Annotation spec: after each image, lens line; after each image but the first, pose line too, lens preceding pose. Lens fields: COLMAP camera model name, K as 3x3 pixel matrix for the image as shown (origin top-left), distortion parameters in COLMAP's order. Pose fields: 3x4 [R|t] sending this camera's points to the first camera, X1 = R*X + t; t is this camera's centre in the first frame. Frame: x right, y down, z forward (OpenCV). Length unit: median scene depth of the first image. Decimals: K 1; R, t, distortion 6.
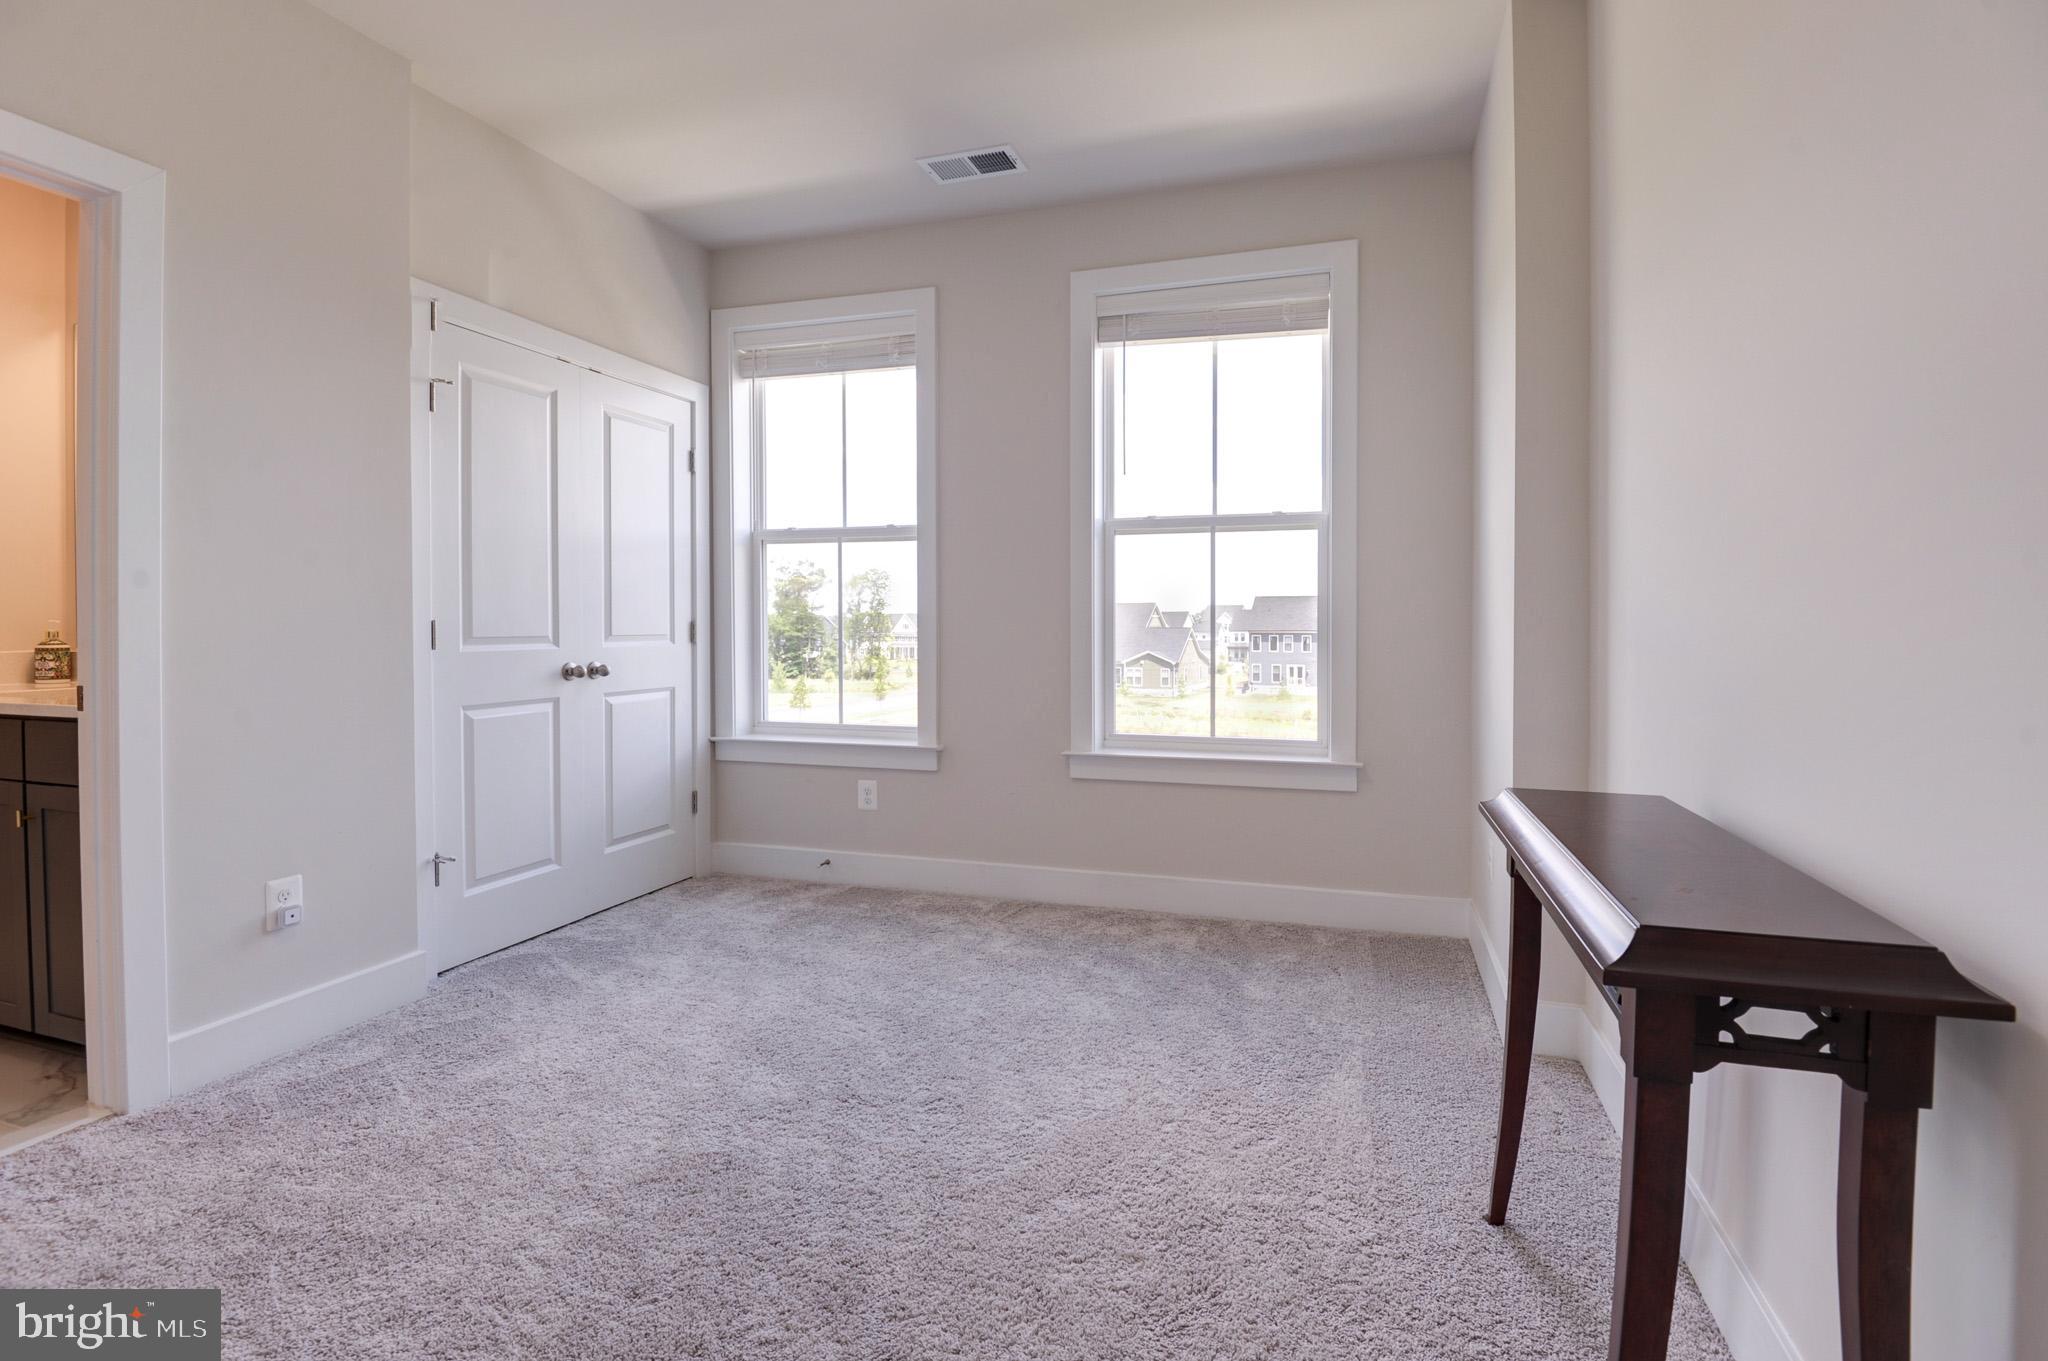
lens RADIAL K [[977.7, 0, 1035.3], [0, 977.7, 671.6], [0, 0, 1]] dist [-0.000899, -0.016069]
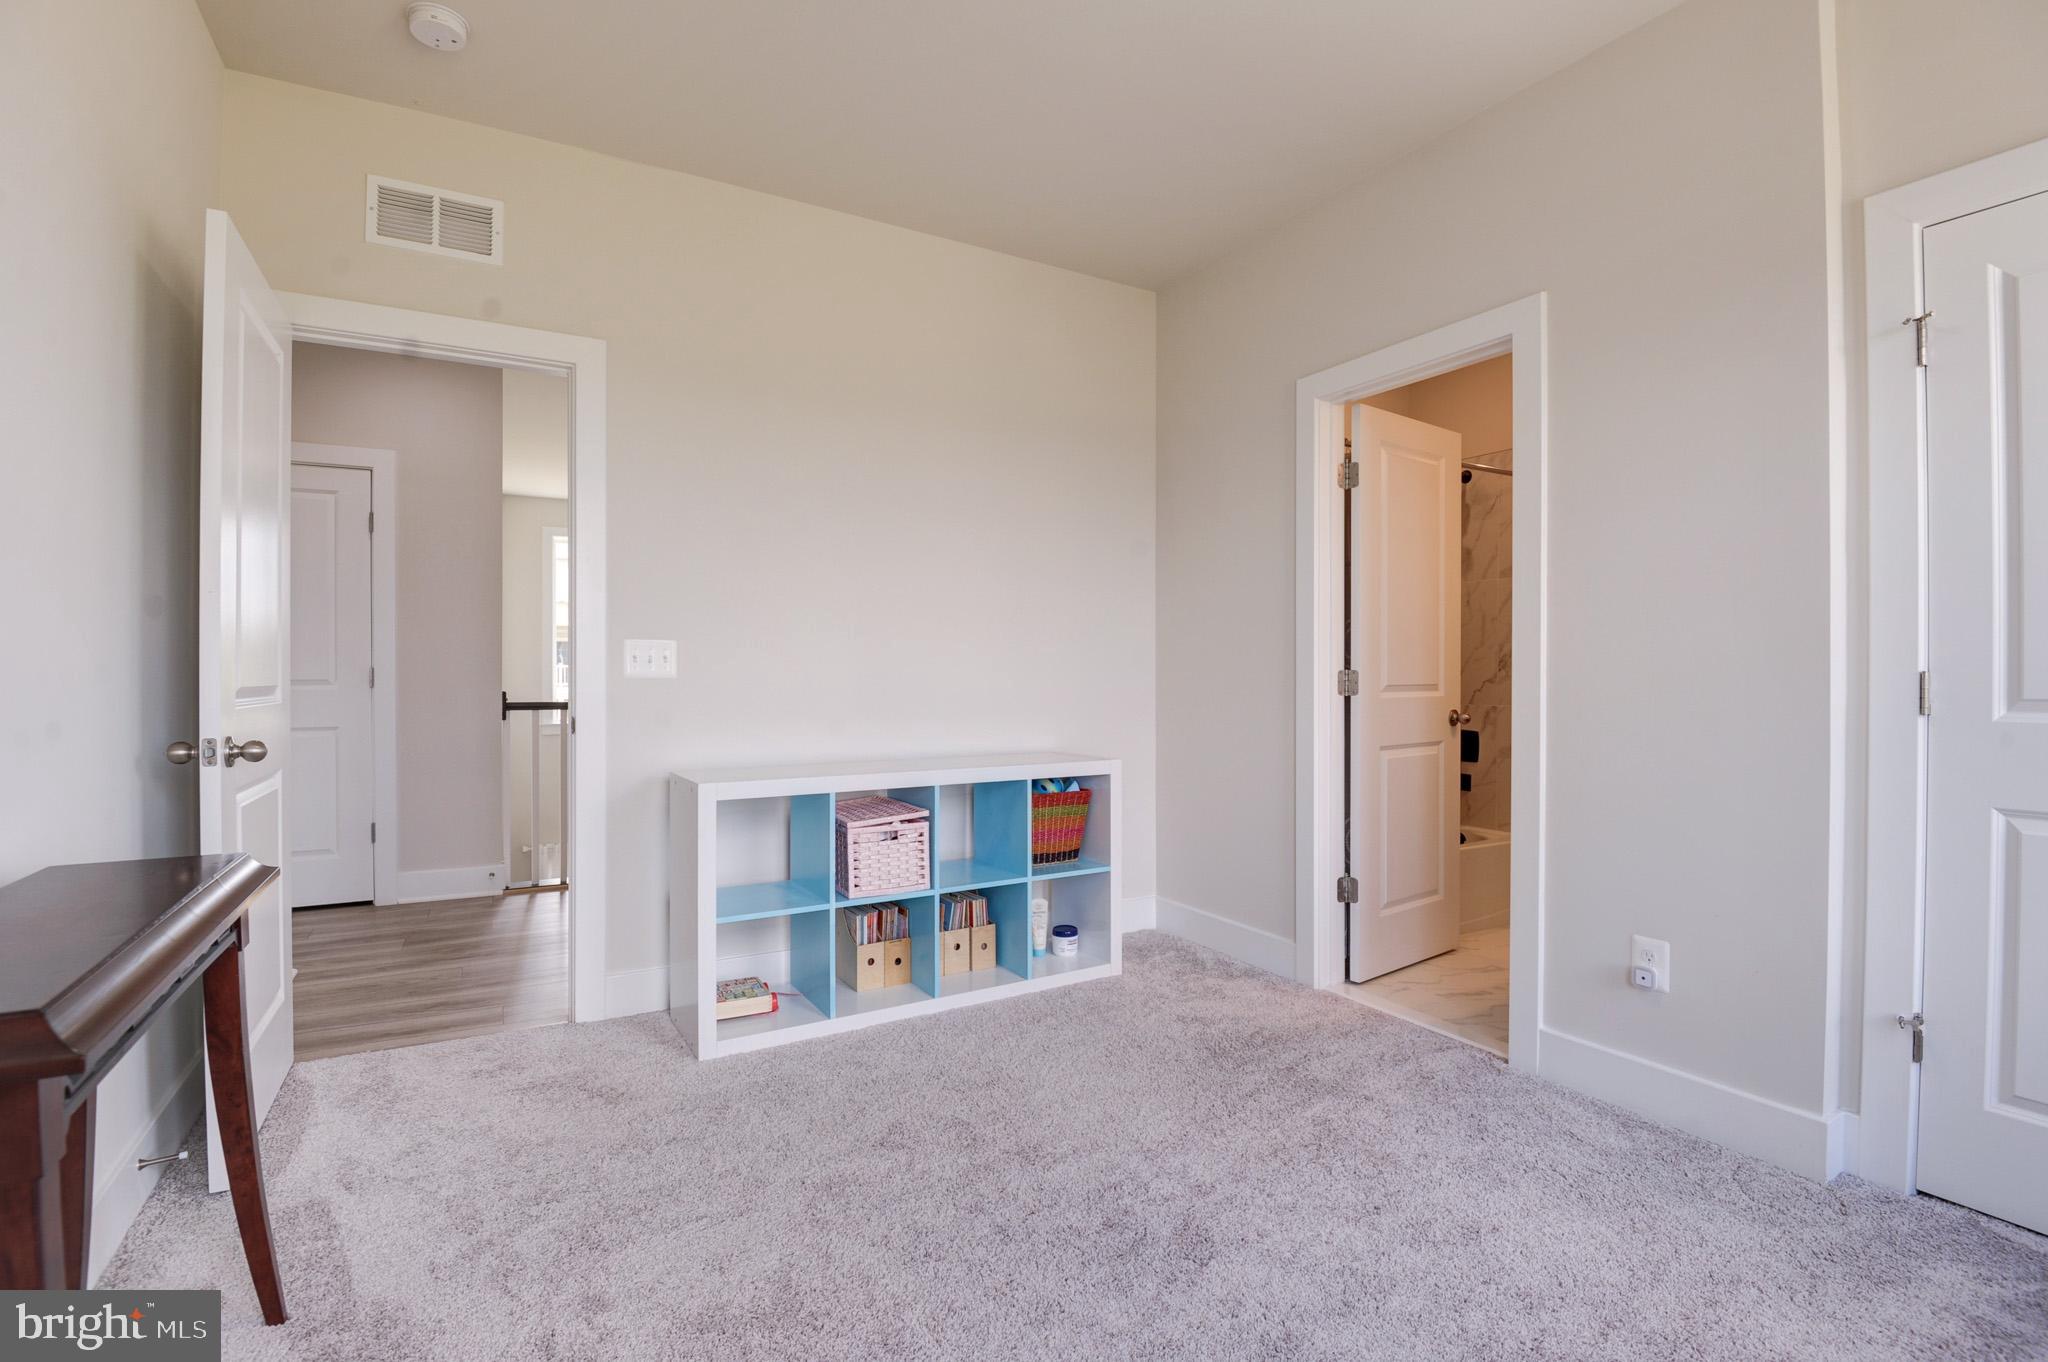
lens RADIAL K [[977.7, 0, 1035.3], [0, 977.7, 672.1], [0, 0, 1]] dist [-0.000899, -0.016069]
pose [[-0.678592, -0.001595, -0.734514, 0.362337], [-0.037862, 0.998744, 0.032811, -0.061745], [0.733539, 0.050075, -0.677800, 1.208914]]
